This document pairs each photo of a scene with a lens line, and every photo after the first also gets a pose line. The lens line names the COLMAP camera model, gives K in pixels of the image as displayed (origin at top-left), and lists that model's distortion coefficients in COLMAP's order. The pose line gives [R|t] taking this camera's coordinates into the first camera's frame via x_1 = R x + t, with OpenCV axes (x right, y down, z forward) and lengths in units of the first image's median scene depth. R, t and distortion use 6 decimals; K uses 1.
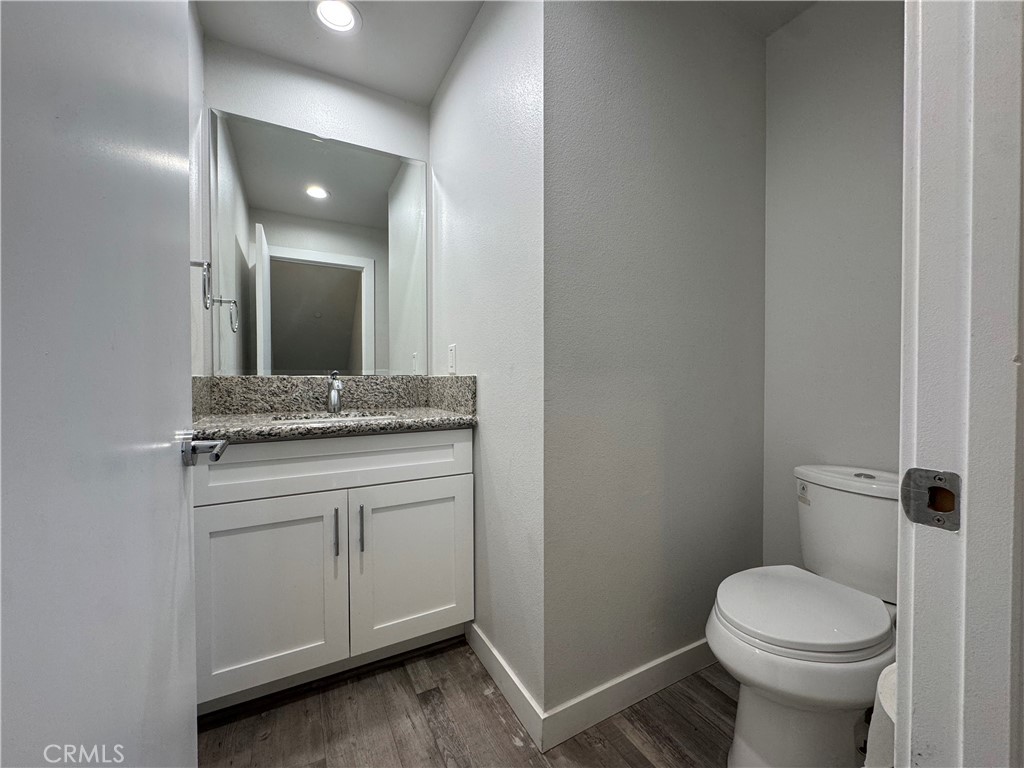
lens RADIAL K [[409.6, 0, 511.9], [0, 409.6, 383.6], [0, 0, 1]] dist [-0.001992, 0.000625]
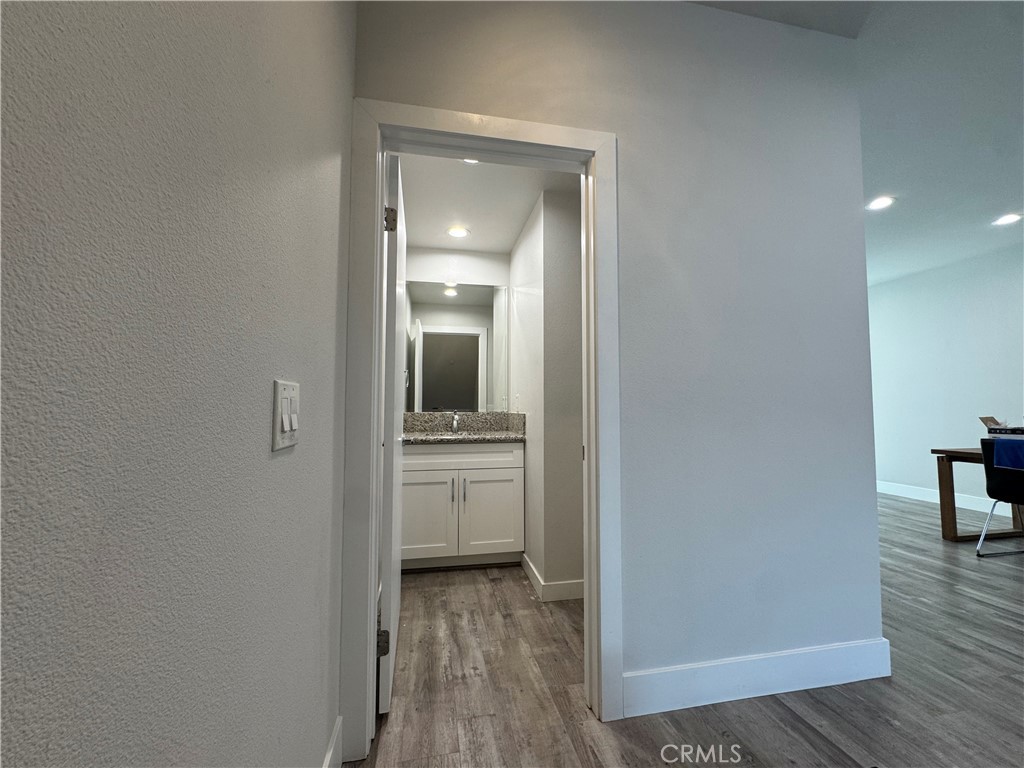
lens RADIAL K [[409.6, 0, 509.1], [0, 409.6, 384.6], [0, 0, 1]] dist [-0.001992, 0.000625]
pose [[0.952359, -0.013439, -0.304683, 0.403202], [-0.007654, 0.997661, -0.067930, -0.023444], [0.304883, 0.067026, 0.950028, -0.768454]]
